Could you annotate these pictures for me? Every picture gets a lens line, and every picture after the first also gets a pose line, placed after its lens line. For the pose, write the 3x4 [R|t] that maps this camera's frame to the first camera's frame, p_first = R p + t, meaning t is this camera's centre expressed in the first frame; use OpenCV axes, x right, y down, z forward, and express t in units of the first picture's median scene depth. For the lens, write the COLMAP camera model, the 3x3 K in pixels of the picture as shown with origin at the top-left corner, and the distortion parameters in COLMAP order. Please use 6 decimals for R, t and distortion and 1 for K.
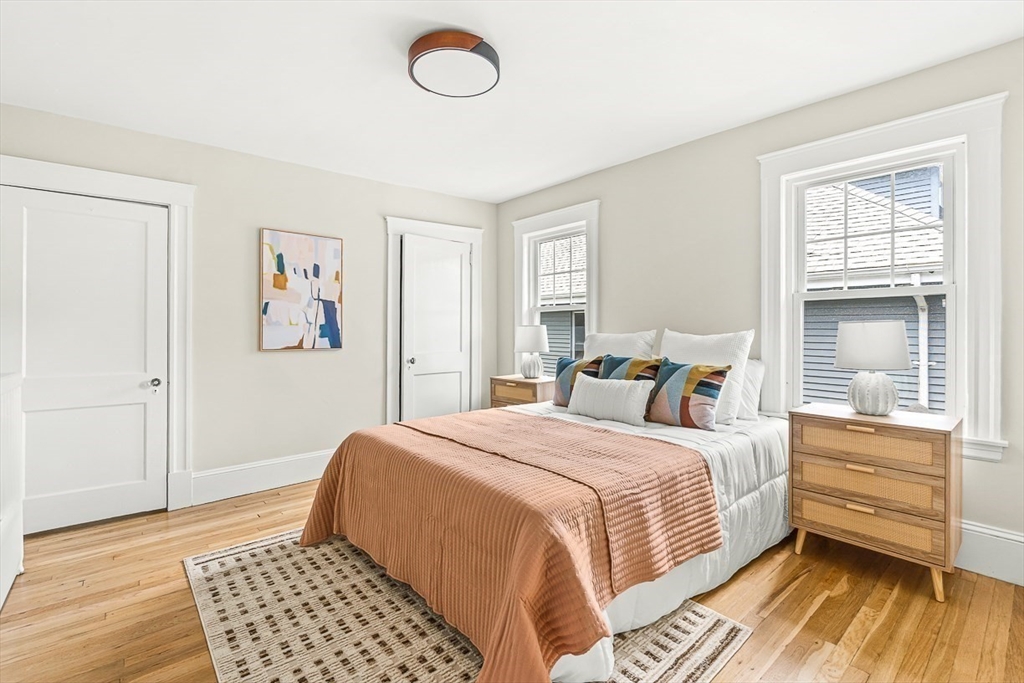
lens RADIAL K [[458.0, 0, 505.2], [0, 458.0, 339.9], [0, 0, 1]] dist [0.000428, -0.000754]
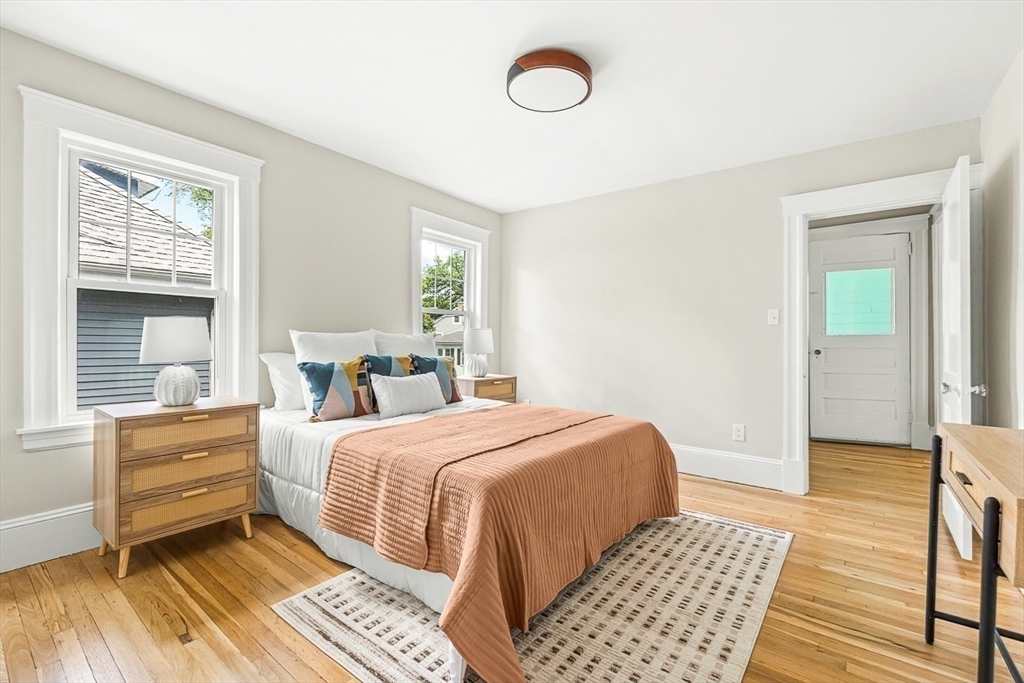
lens RADIAL K [[434.7, 0, 518.9], [0, 434.7, 340.8], [0, 0, 1]] dist [-0.001872, -0.000205]
pose [[-0.201227, -0.008827, 0.979505, -1.153551], [0.001469, 0.999956, 0.009313, -0.010151], [-0.979543, 0.003313, -0.201205, 1.326619]]
